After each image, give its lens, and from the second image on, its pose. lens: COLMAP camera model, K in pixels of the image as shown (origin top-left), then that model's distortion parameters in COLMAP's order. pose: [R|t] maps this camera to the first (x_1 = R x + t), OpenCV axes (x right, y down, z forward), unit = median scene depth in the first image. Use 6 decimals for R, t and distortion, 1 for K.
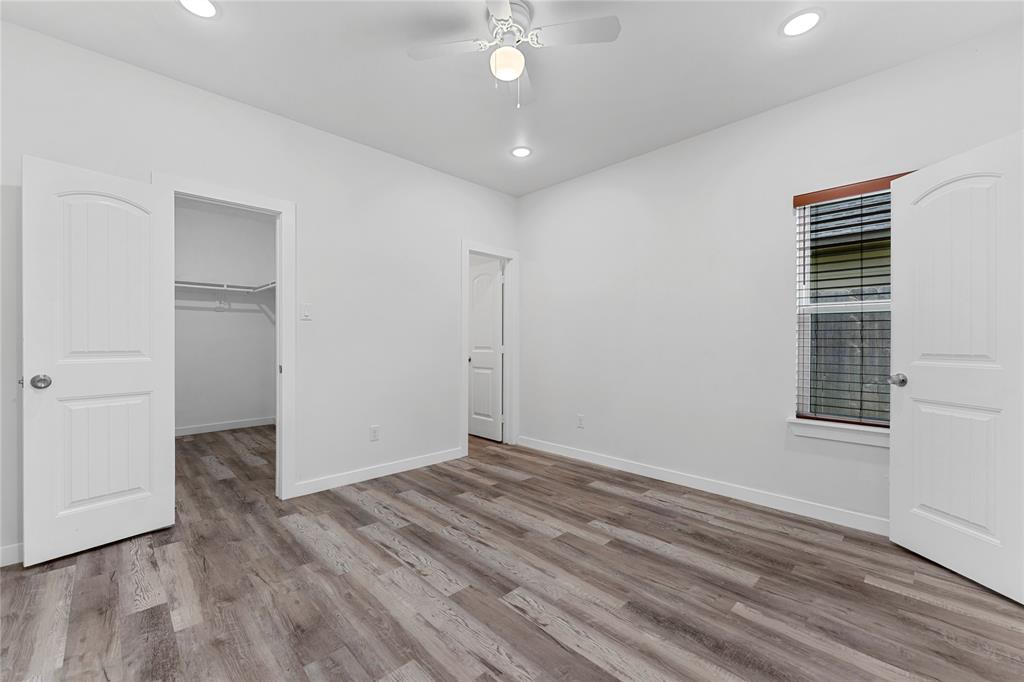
lens RADIAL K [[410.7, 0, 508.4], [0, 410.7, 343.2], [0, 0, 1]] dist [0.000230, 0.000232]
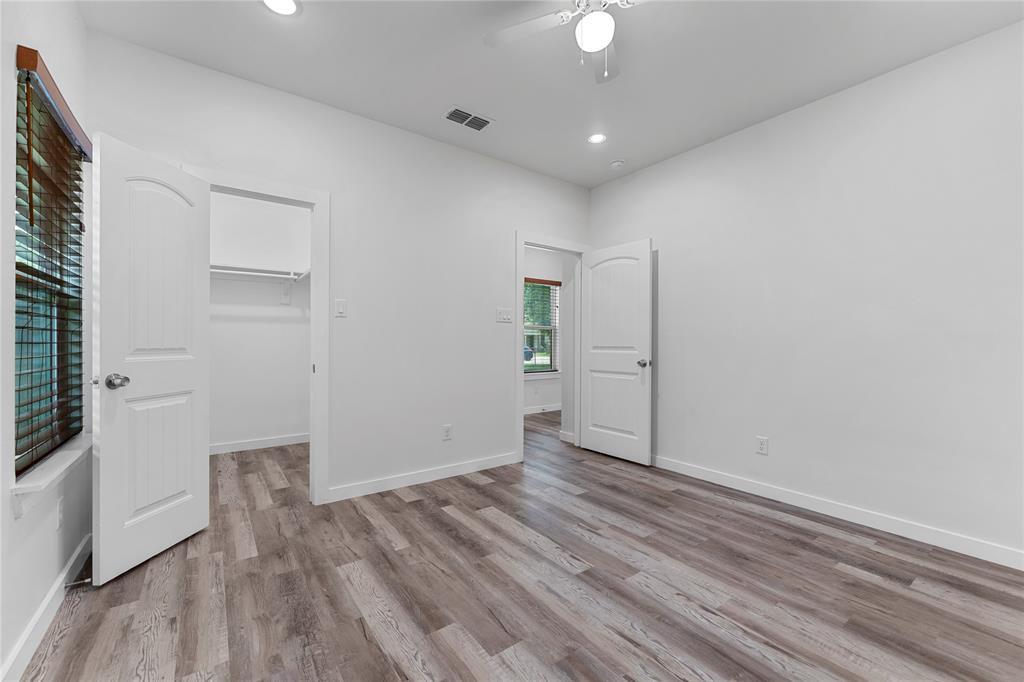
lens RADIAL K [[410.7, 0, 508.4], [0, 410.7, 343.2], [0, 0, 1]] dist [0.000230, 0.000232]
pose [[-0.988639, -0.010909, 0.149911, 0.043276], [-0.010475, 0.999938, 0.003682, 0.002270], [-0.149941, 0.002070, -0.988693, 1.972610]]
